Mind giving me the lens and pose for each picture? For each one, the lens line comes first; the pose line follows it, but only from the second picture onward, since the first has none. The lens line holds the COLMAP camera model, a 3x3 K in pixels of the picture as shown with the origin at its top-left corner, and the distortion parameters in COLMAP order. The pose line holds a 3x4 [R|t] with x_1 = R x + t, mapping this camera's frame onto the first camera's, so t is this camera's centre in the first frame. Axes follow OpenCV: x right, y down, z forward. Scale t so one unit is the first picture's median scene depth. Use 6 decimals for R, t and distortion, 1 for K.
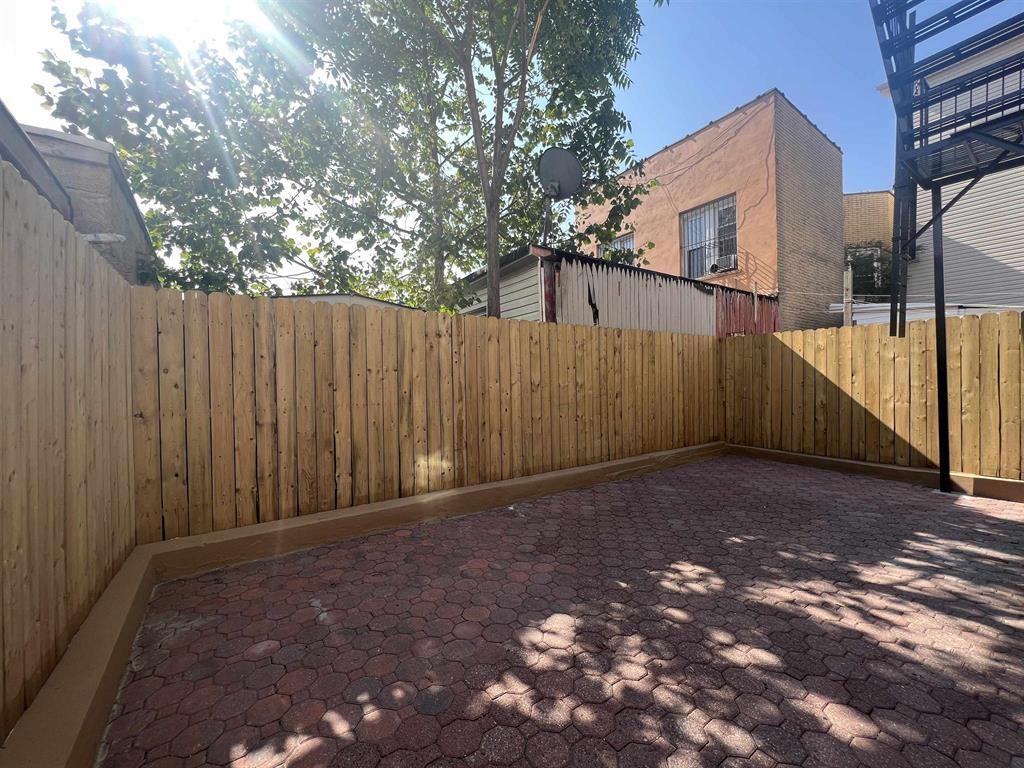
lens RADIAL K [[410.3, 0, 511.4], [0, 410.3, 381.3], [0, 0, 1]] dist [-0.001434, 0.000611]
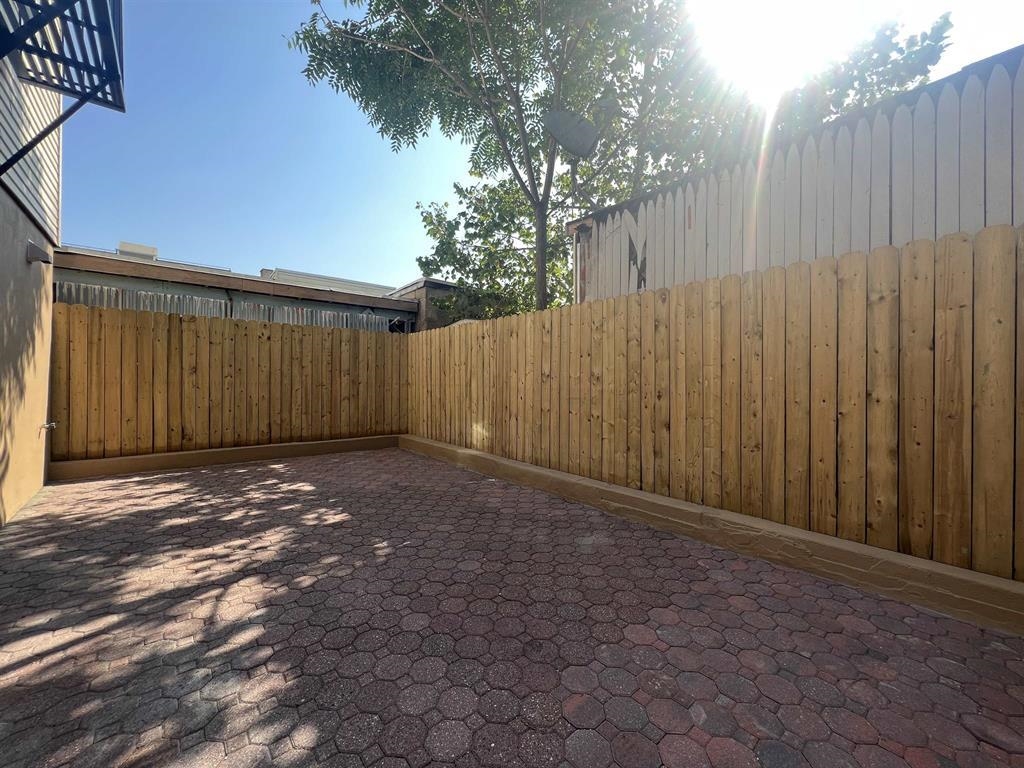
lens RADIAL K [[410.3, 0, 511.4], [0, 410.3, 381.3], [0, 0, 1]] dist [-0.001434, 0.000611]
pose [[0.087425, 0.021946, -0.995929, 1.744909], [-0.010138, 0.999725, 0.021140, 0.005676], [0.996120, 0.008248, 0.087623, 1.435199]]
